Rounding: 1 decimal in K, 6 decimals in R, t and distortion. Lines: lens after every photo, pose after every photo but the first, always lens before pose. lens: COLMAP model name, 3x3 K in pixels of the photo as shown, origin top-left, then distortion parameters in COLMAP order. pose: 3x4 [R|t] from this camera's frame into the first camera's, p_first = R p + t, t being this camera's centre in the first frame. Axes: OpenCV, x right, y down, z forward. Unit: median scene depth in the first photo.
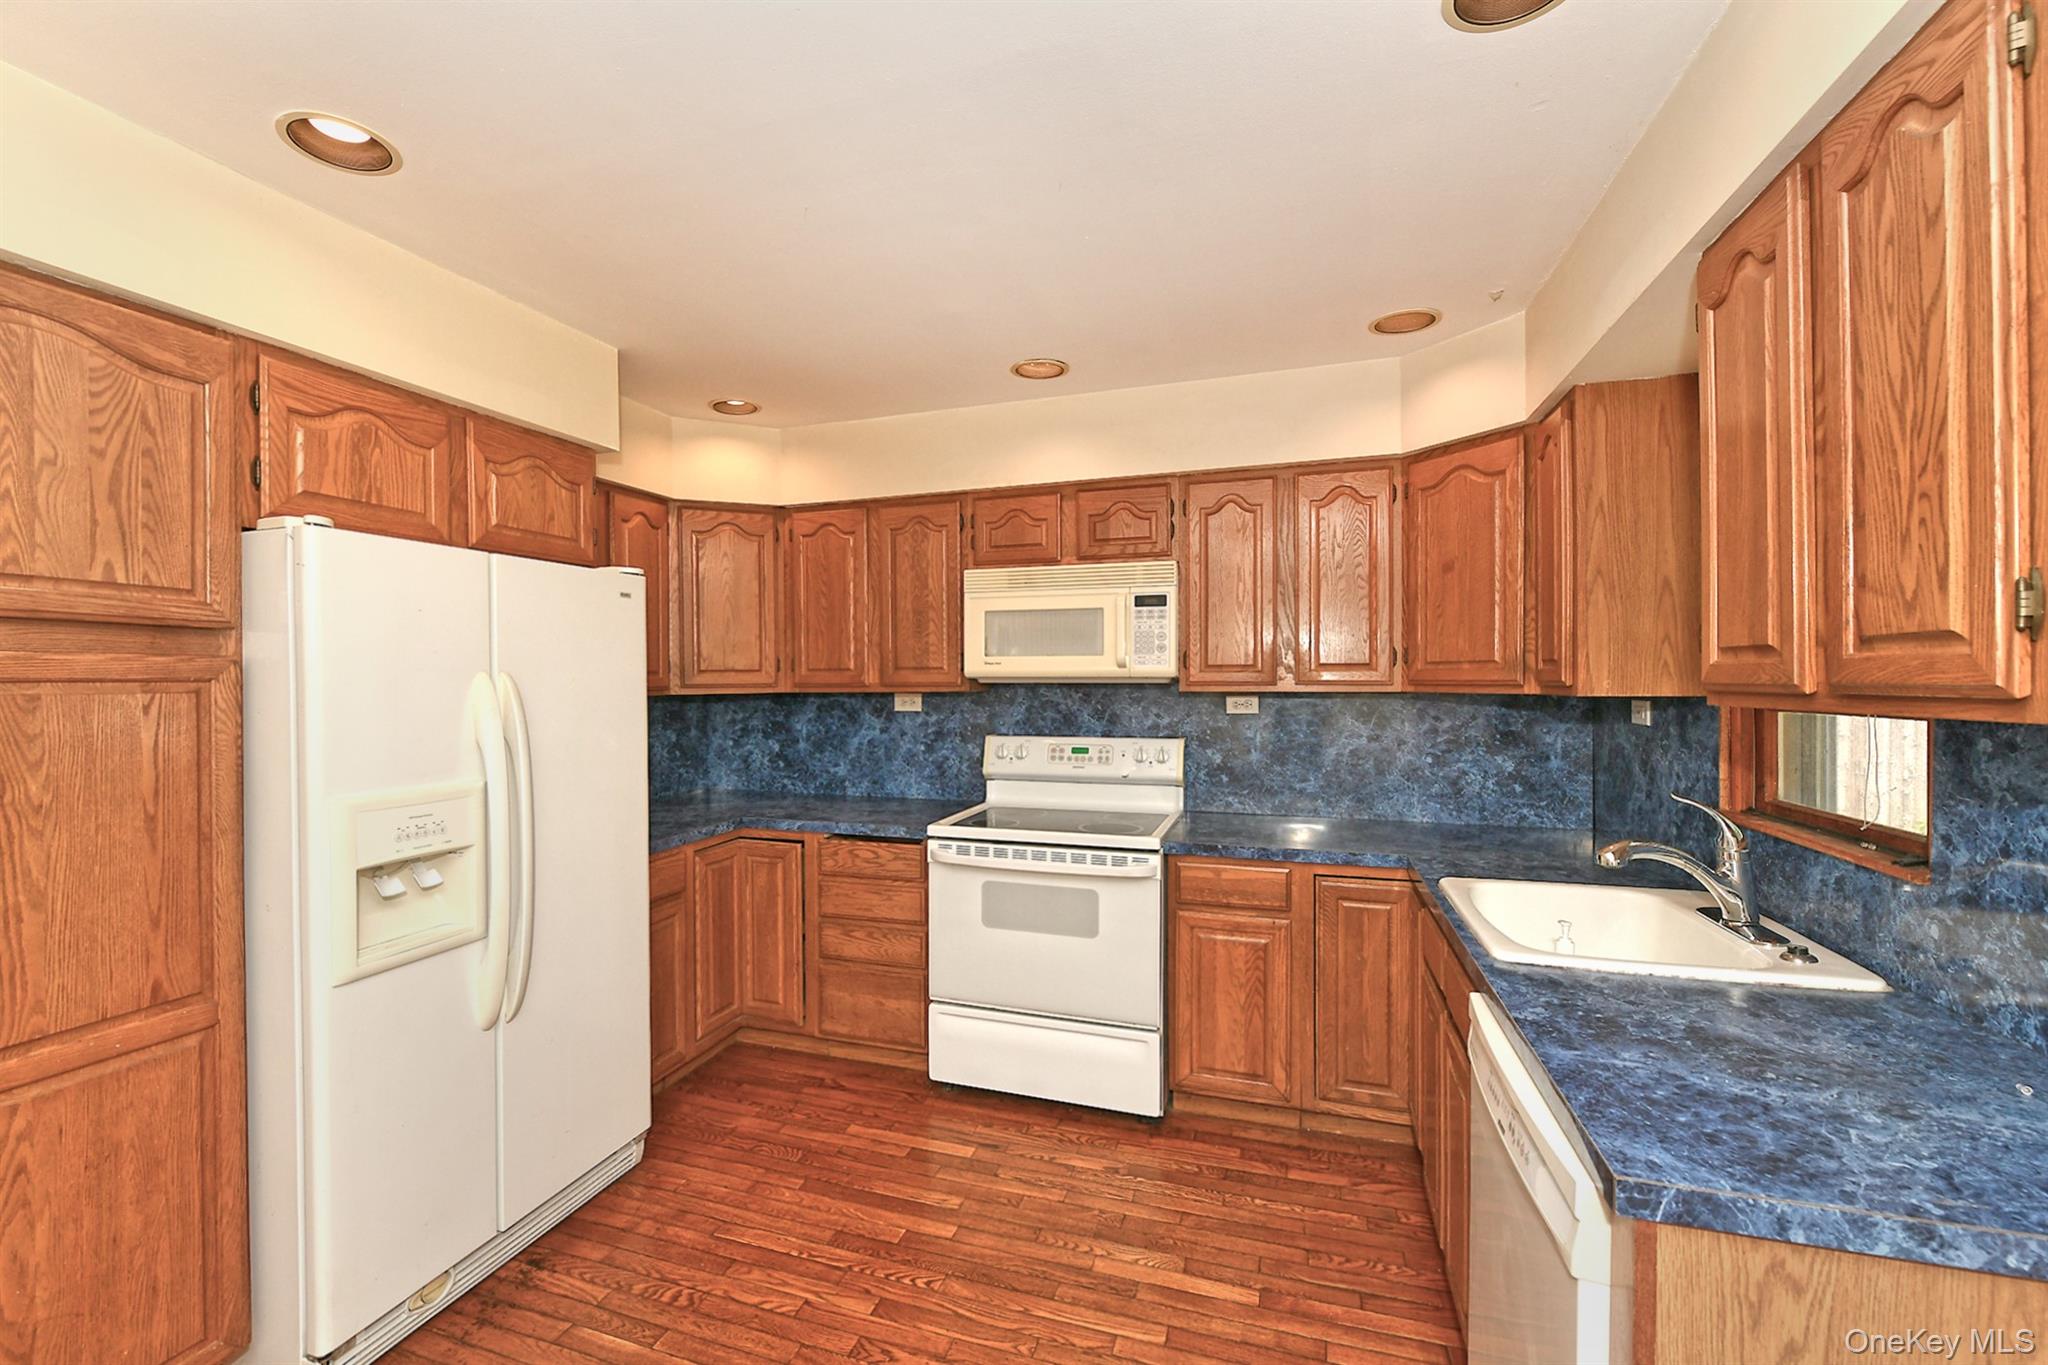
lens RADIAL K [[847.7, 0, 1018.7], [0, 847.7, 703.1], [0, 0, 1]] dist [-0.000109, -0.000012]
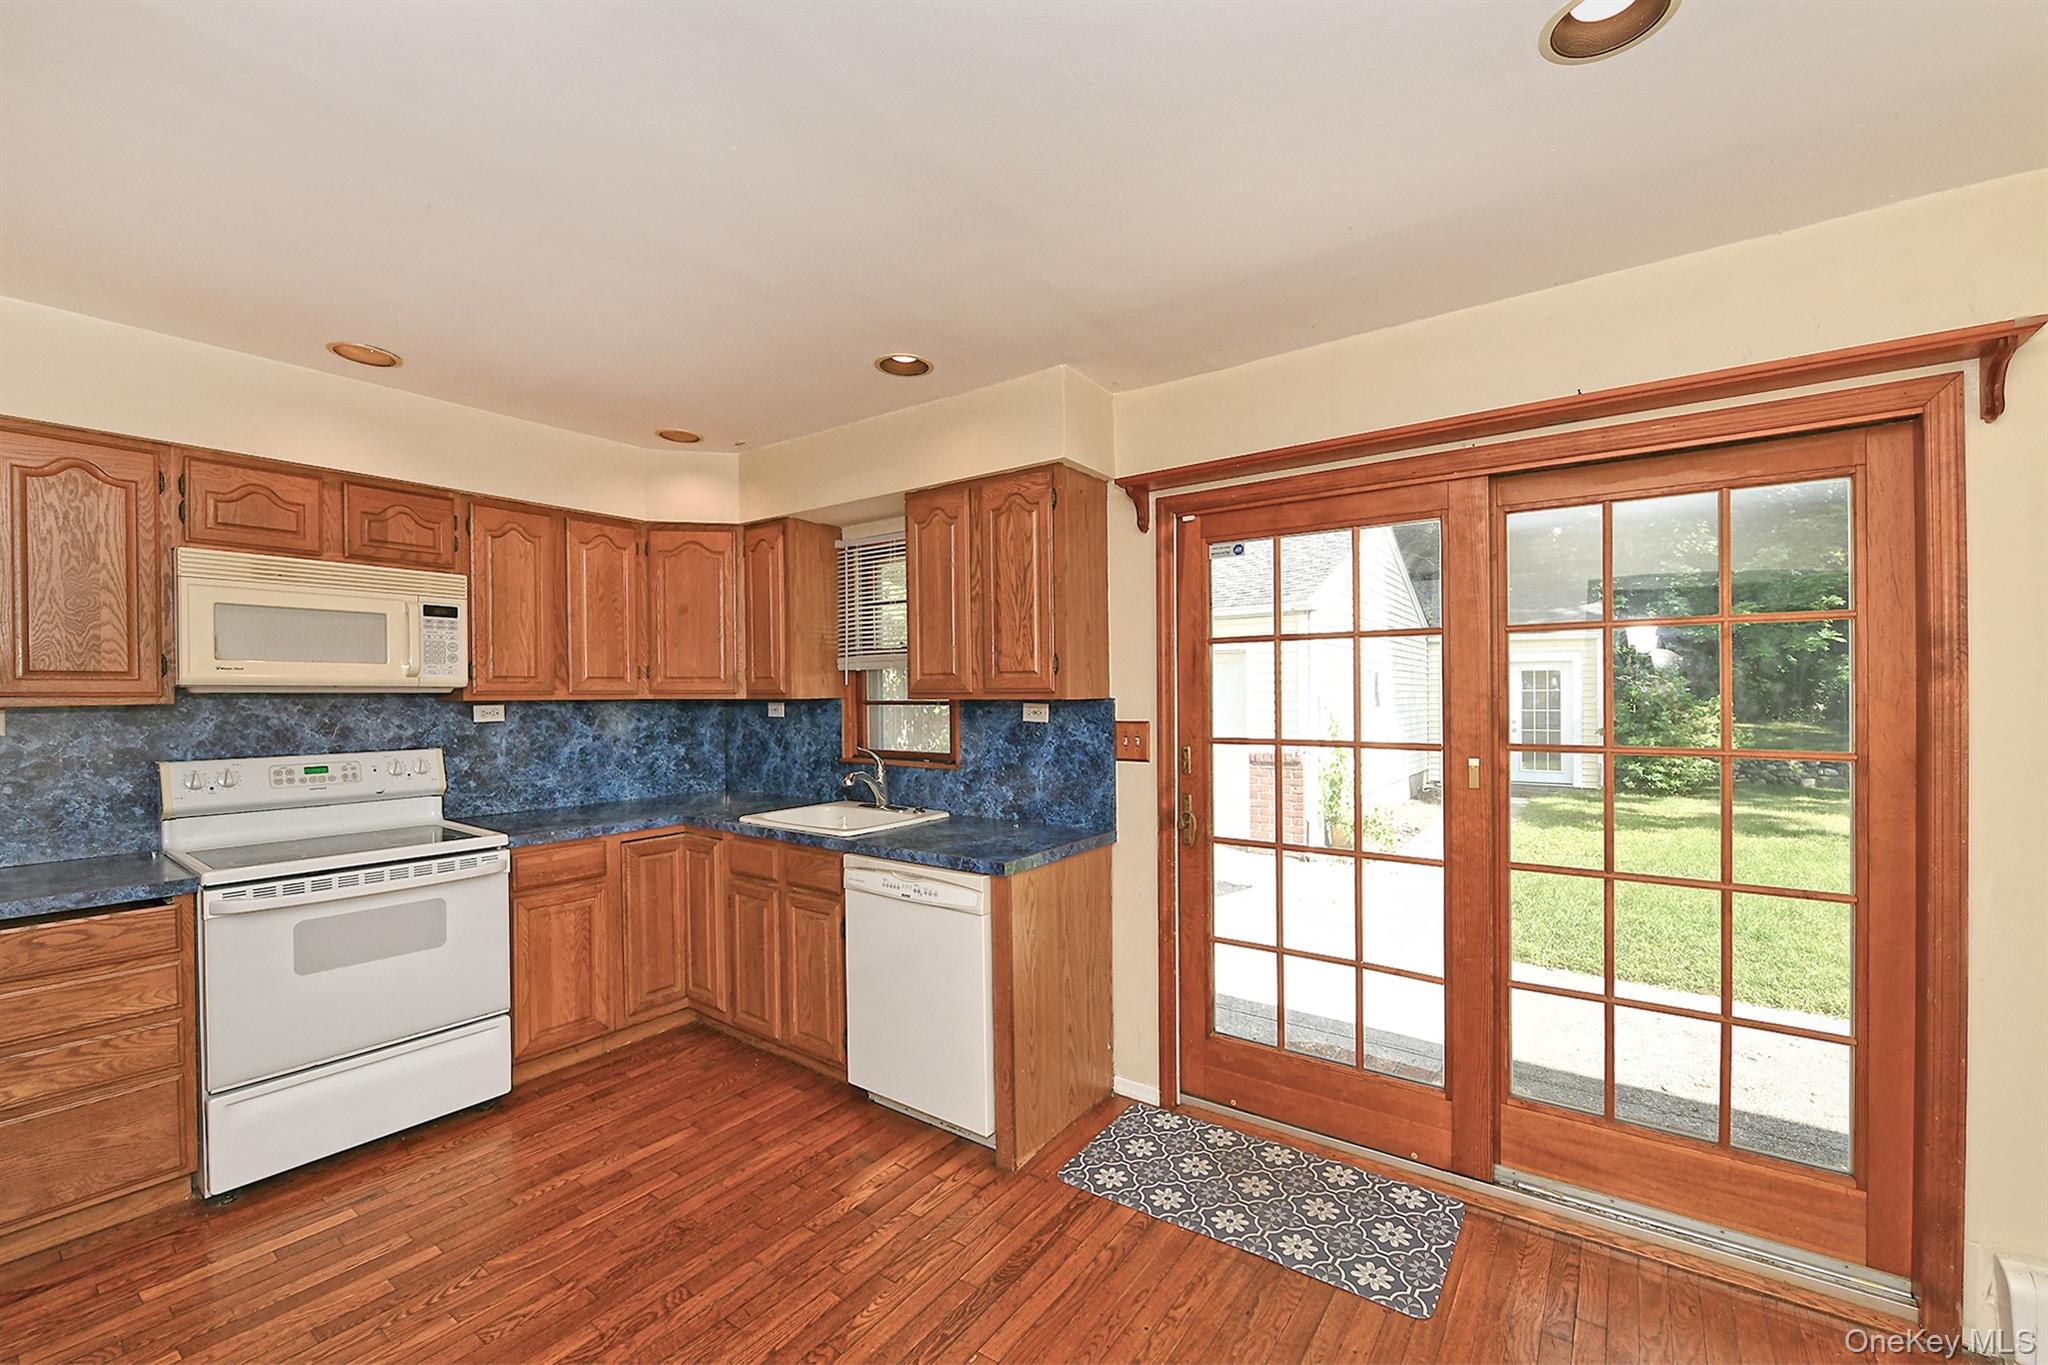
lens RADIAL K [[842.3, 0, 1030.8], [0, 842.3, 725.3], [0, 0, 1]] dist [-0.000085, 0.000198]
pose [[0.285663, -0.036126, 0.957649, -0.617979], [0.031707, 0.999098, 0.028232, 0.009557], [-0.957805, 0.022299, 0.286551, 0.038323]]
